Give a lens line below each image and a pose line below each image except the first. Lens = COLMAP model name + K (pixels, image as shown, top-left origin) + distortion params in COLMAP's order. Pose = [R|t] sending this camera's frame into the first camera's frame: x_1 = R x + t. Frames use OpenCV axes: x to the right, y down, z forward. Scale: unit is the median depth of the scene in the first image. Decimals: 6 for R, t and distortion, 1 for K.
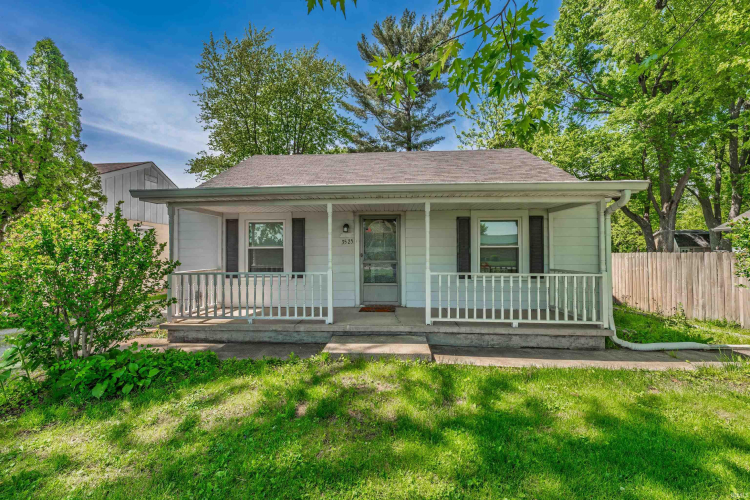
lens RADIAL K [[297.4, 0, 373.6], [0, 297.4, 248.0], [0, 0, 1]] dist [-0.001654, -0.000115]
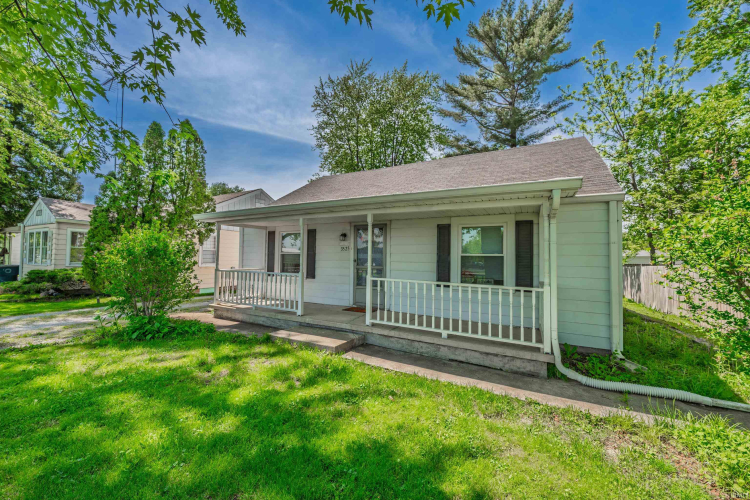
lens RADIAL K [[299.5, 0, 370.7], [0, 299.5, 244.9], [0, 0, 1]] dist [-0.001359, -0.000041]
pose [[0.900679, -0.000896, -0.434484, 0.513151], [-0.012629, 0.999521, -0.028241, -0.005282], [0.434301, 0.030923, 0.900237, 0.002990]]
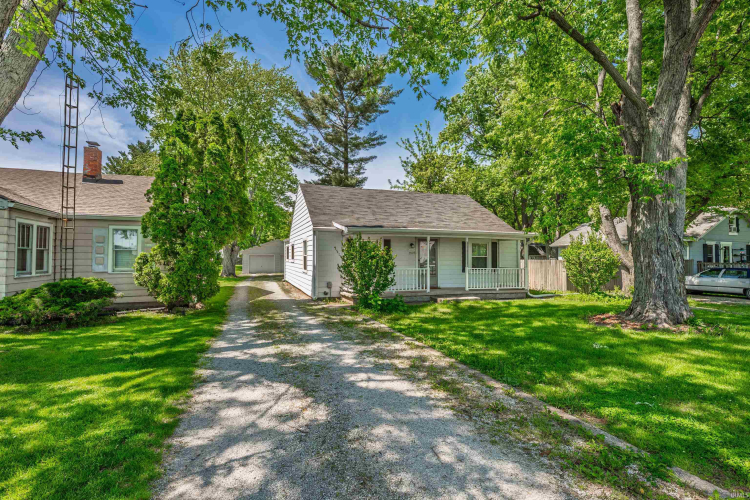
lens RADIAL K [[347.1, 0, 375.0], [0, 347.1, 250.0], [0, 0, 1]] dist [-0.001395, -0.000084]
pose [[0.918826, 0.015447, 0.394361, -1.167235], [-0.013925, 0.999880, -0.006723, -0.021973], [-0.394418, 0.000686, 0.918931, -0.898982]]
